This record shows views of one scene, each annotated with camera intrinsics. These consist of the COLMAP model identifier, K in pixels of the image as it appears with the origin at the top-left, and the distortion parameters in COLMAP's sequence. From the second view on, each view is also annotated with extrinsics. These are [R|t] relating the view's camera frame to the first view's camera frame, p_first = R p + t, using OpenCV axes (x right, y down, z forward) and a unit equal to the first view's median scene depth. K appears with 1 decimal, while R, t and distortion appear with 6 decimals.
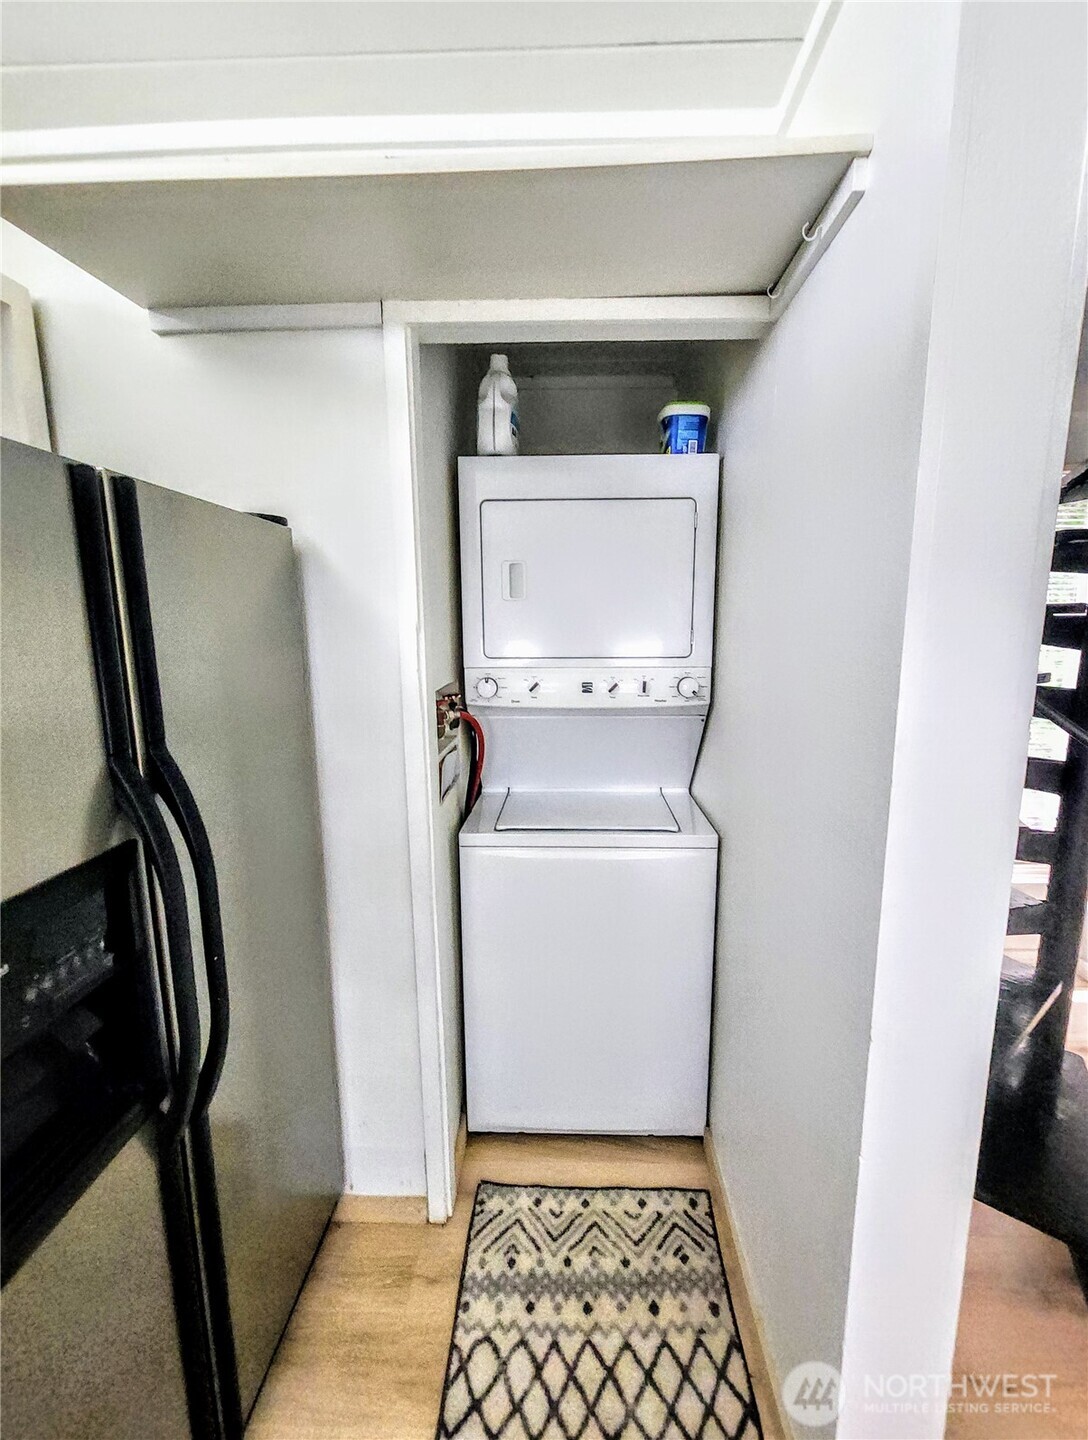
lens RADIAL K [[619.4, 0, 548.8], [0, 619.4, 721.8], [0, 0, 1]] dist [0.002366, 0.000204]
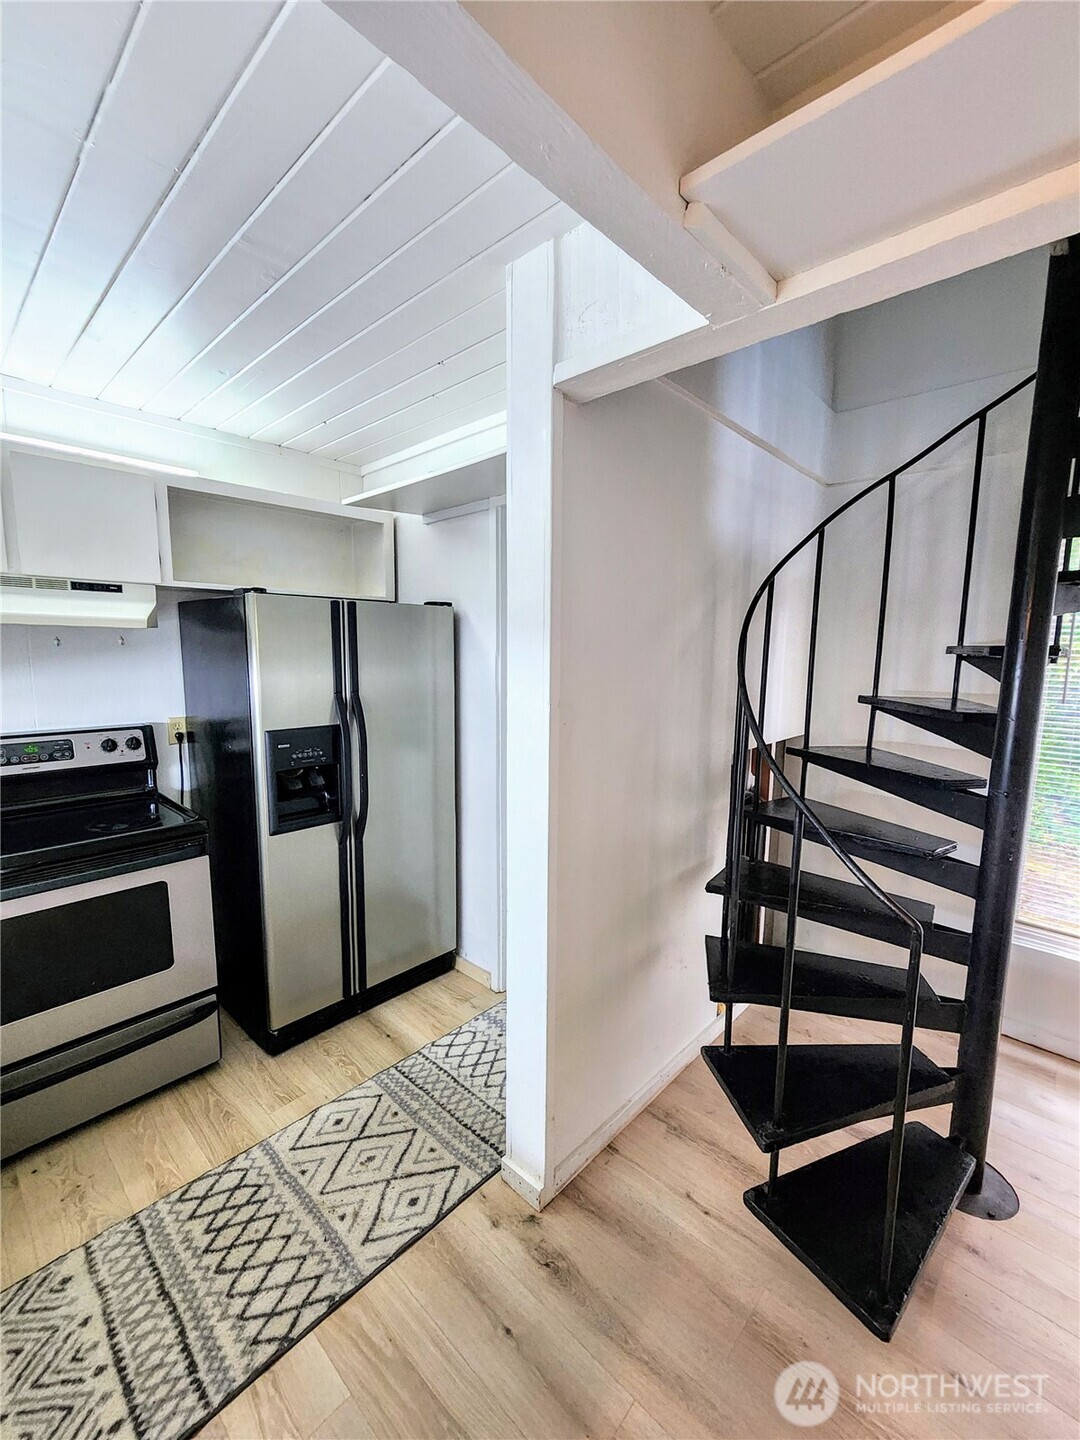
lens RADIAL K [[600.0, 0, 546.8], [0, 600.0, 720.2], [0, 0, 1]] dist [0.001280, -0.000088]
pose [[0.755251, 0.095436, -0.648451, 1.215209], [-0.126754, 0.991933, -0.001643, 0.035937], [0.643063, 0.083435, 0.761255, -0.334027]]
